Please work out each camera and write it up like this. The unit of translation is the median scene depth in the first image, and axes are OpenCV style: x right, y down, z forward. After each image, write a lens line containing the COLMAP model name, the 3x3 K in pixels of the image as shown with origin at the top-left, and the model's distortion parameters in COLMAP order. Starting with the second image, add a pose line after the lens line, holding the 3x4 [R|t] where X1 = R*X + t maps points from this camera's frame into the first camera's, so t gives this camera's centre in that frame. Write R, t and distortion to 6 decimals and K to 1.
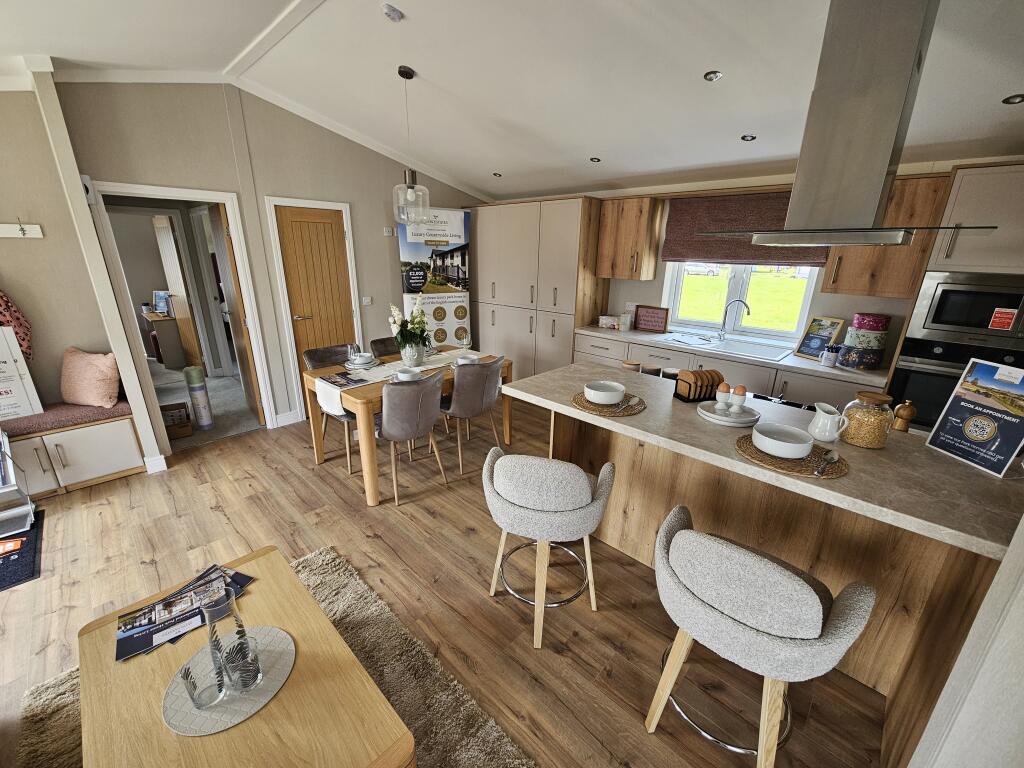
lens RADIAL K [[418.4, 0, 508.8], [0, 418.4, 388.3], [0, 0, 1]] dist [0.000764, -0.000511]
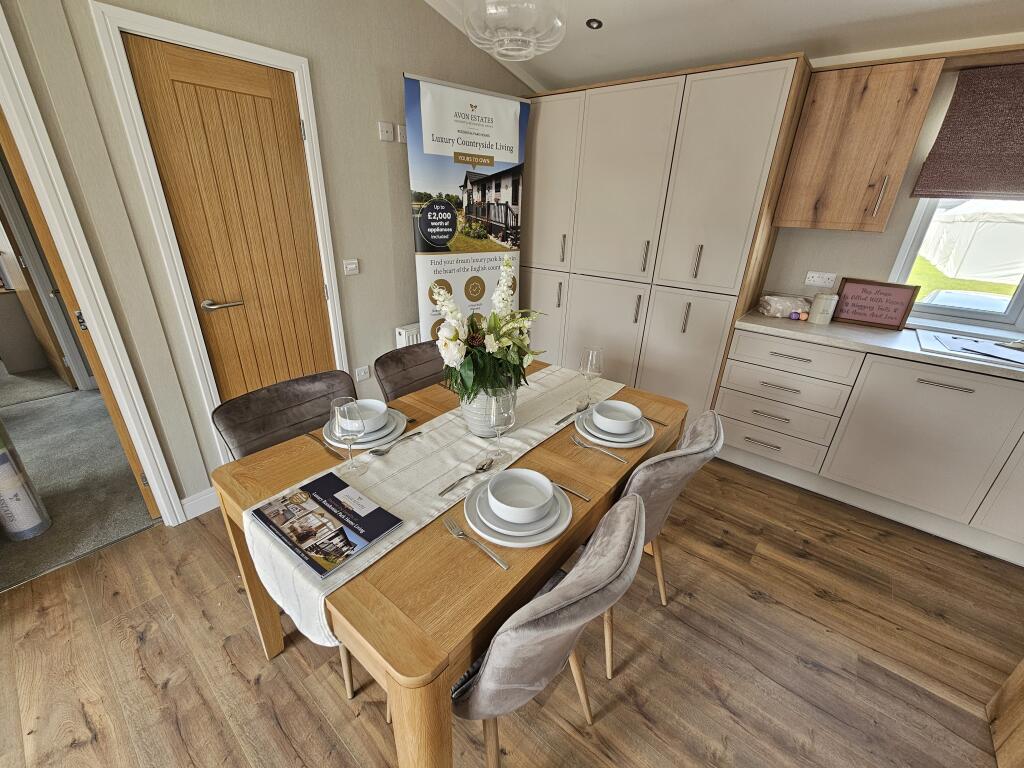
lens RADIAL K [[418.4, 0, 509.2], [0, 418.4, 387.2], [0, 0, 1]] dist [0.000764, -0.000511]
pose [[0.996864, -0.016426, 0.077413, -0.179196], [0.009039, 0.995452, 0.094832, -0.103211], [-0.078619, -0.093835, 0.992479, 0.434332]]
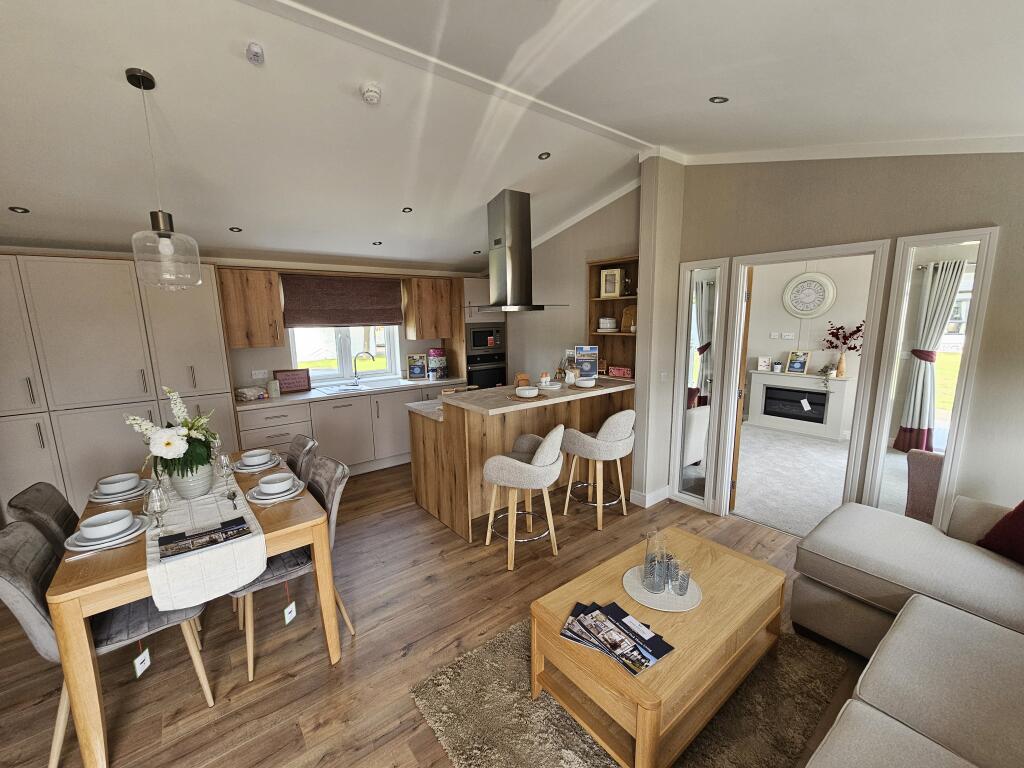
lens RADIAL K [[418.4, 0, 505.5], [0, 418.4, 389.0], [0, 0, 1]] dist [0.000764, -0.000511]
pose [[0.136840, -0.186372, 0.972903, -0.572961], [0.330970, 0.934303, 0.132426, -0.100739], [-0.933667, 0.303880, 0.189534, 0.283087]]
